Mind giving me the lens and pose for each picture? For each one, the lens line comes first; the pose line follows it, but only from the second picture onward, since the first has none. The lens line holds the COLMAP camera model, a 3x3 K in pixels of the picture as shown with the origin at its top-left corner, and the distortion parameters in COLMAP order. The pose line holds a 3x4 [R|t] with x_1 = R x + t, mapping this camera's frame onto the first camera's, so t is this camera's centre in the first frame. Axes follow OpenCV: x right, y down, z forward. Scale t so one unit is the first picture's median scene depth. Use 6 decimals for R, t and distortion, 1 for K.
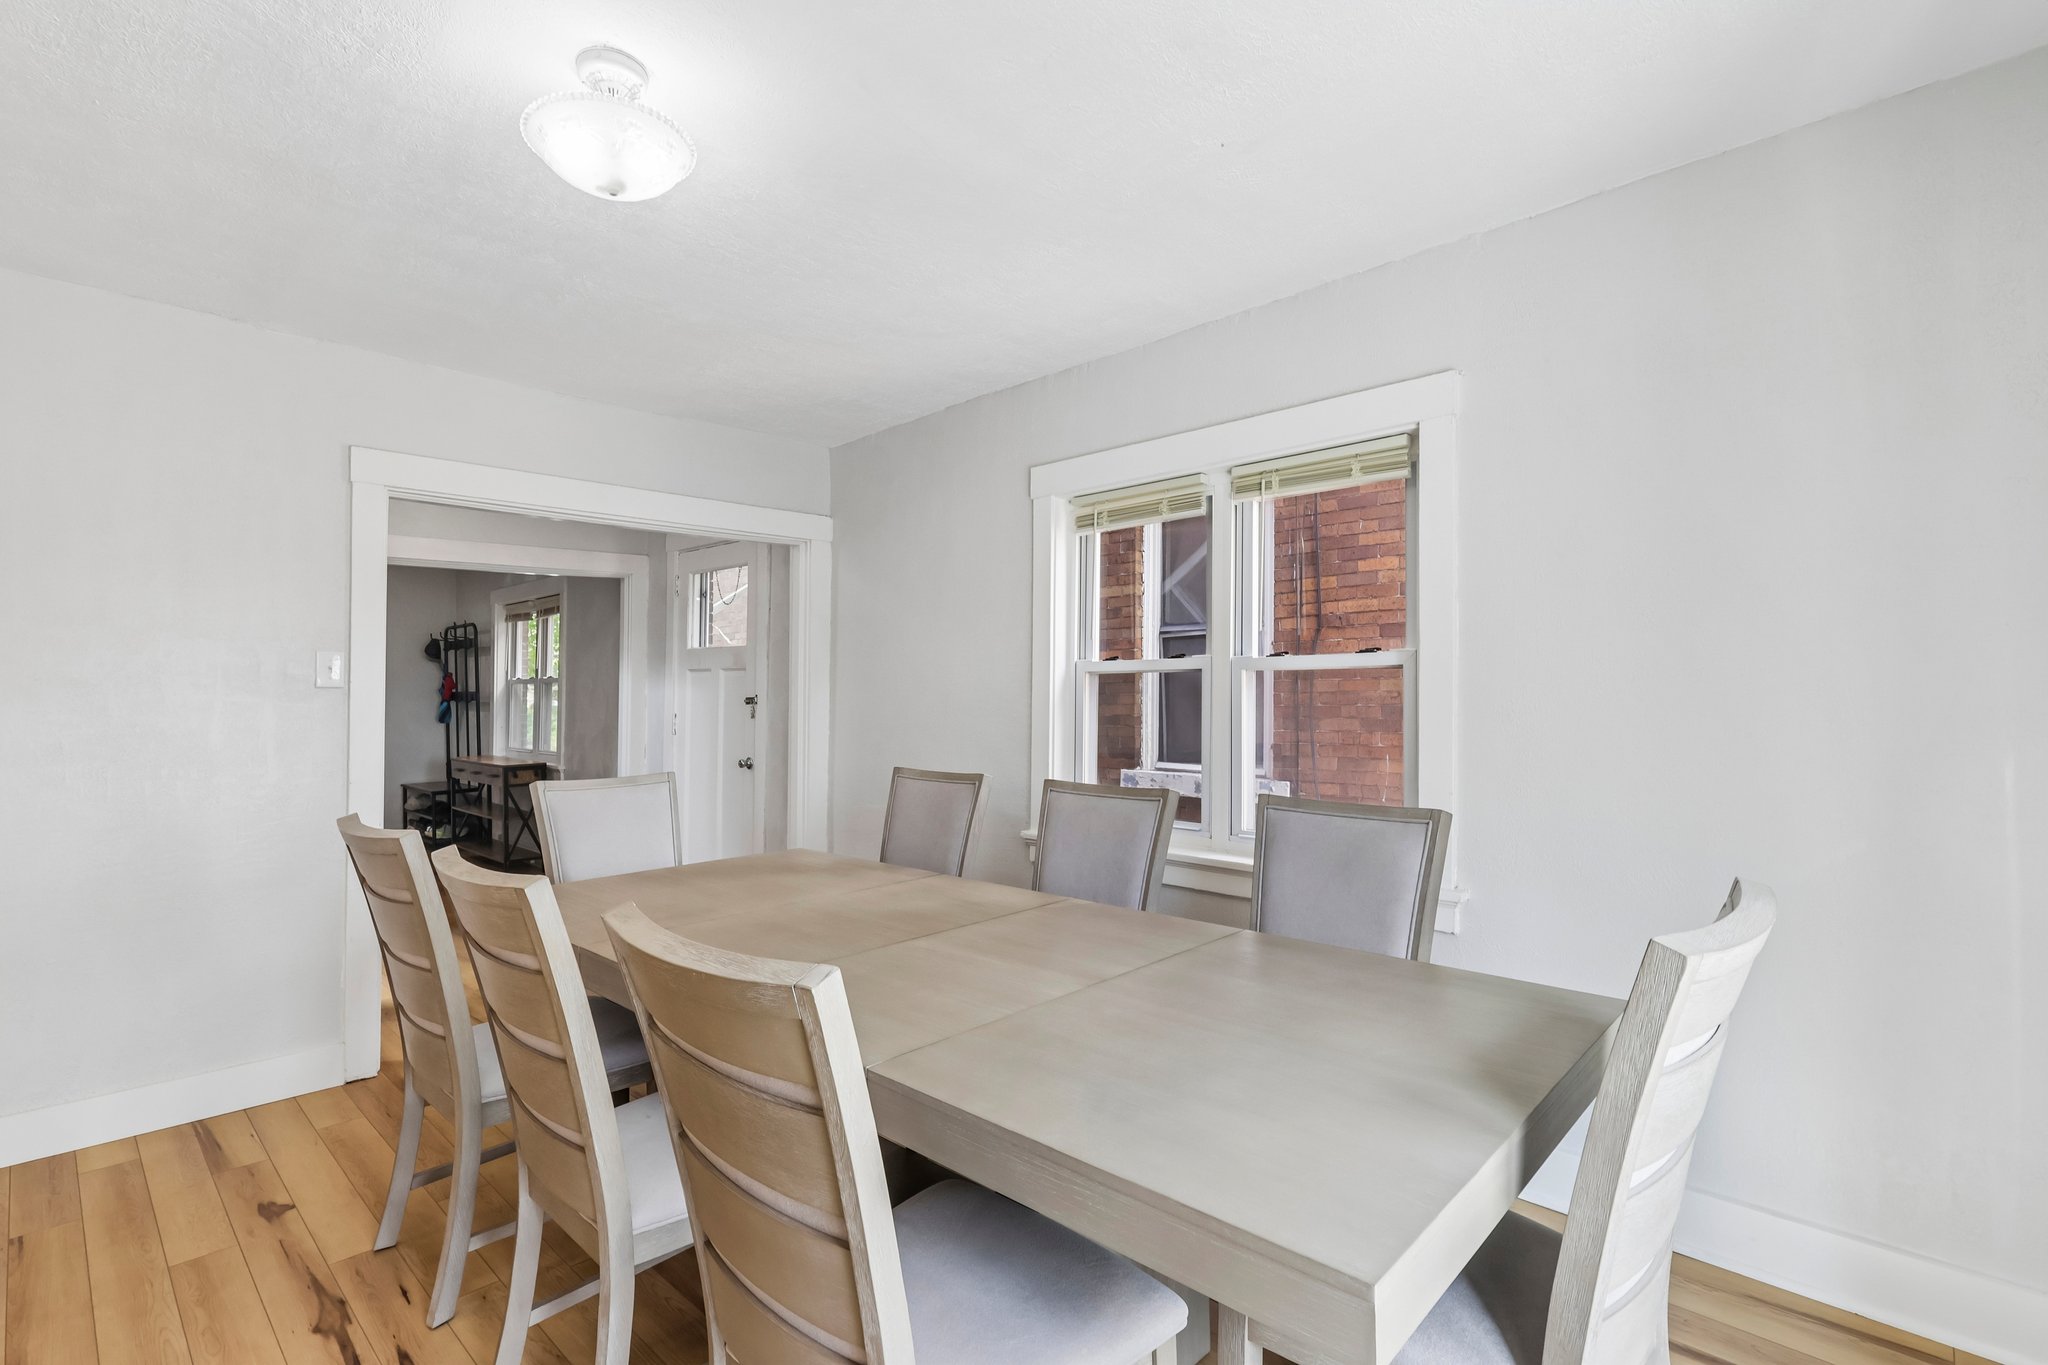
lens RADIAL K [[952.8, 0, 1022.6], [0, 952.8, 686.7], [0, 0, 1]] dist [0.003303, 0.001864]
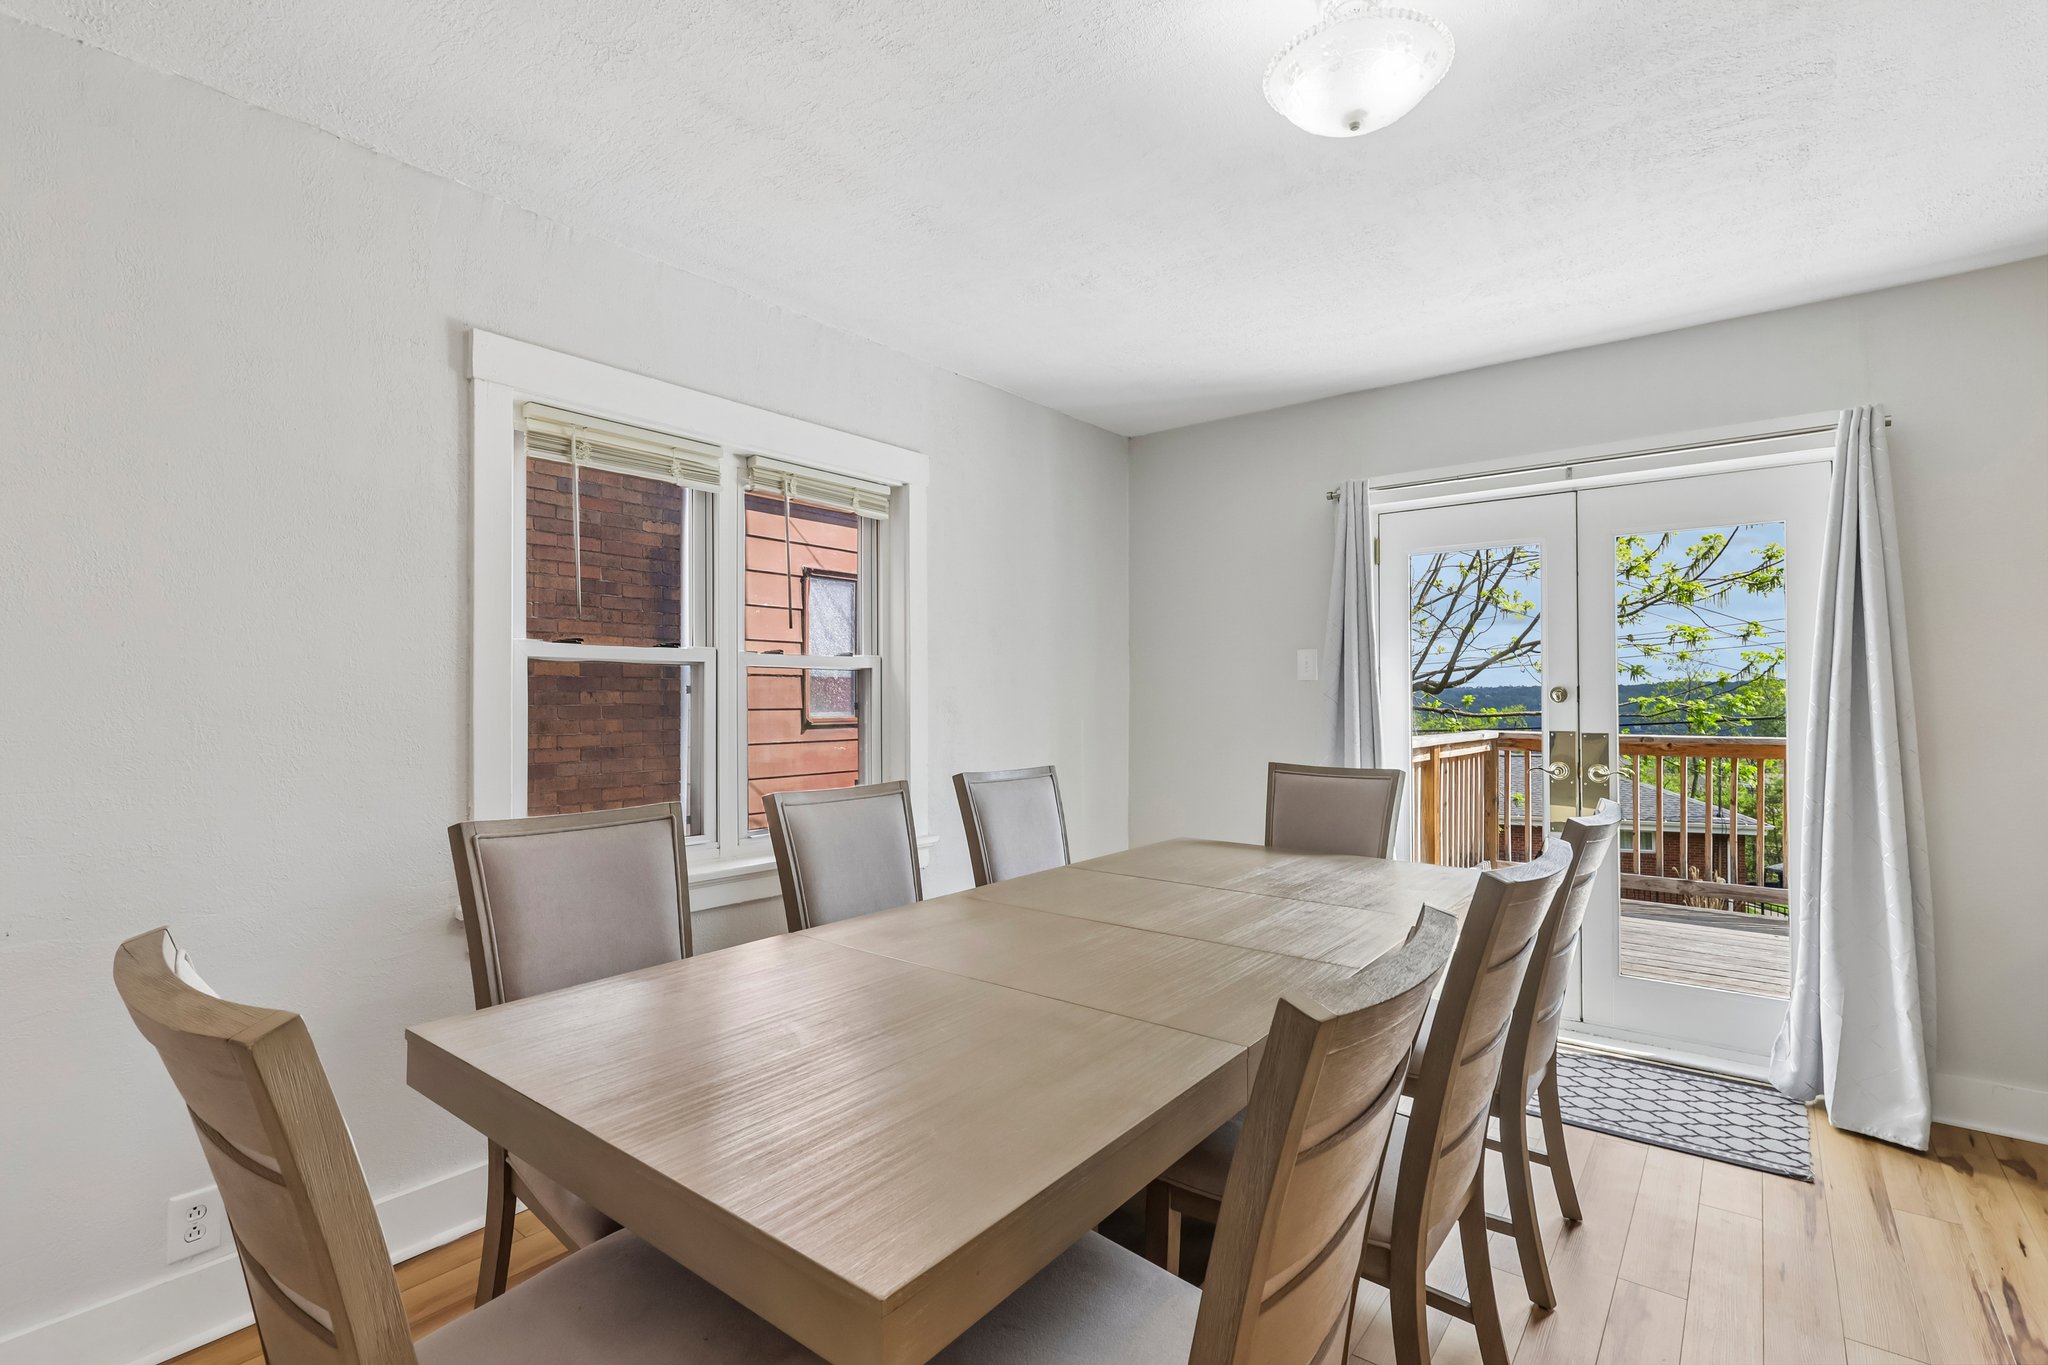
lens RADIAL K [[952.8, 0, 1035.9], [0, 952.8, 687.7], [0, 0, 1]] dist [0.003303, 0.001864]
pose [[-0.098170, 0.009652, 0.995123, -0.790184], [-0.012962, 0.999856, -0.010976, 0.011797], [-0.995085, -0.013977, -0.098031, 0.839008]]
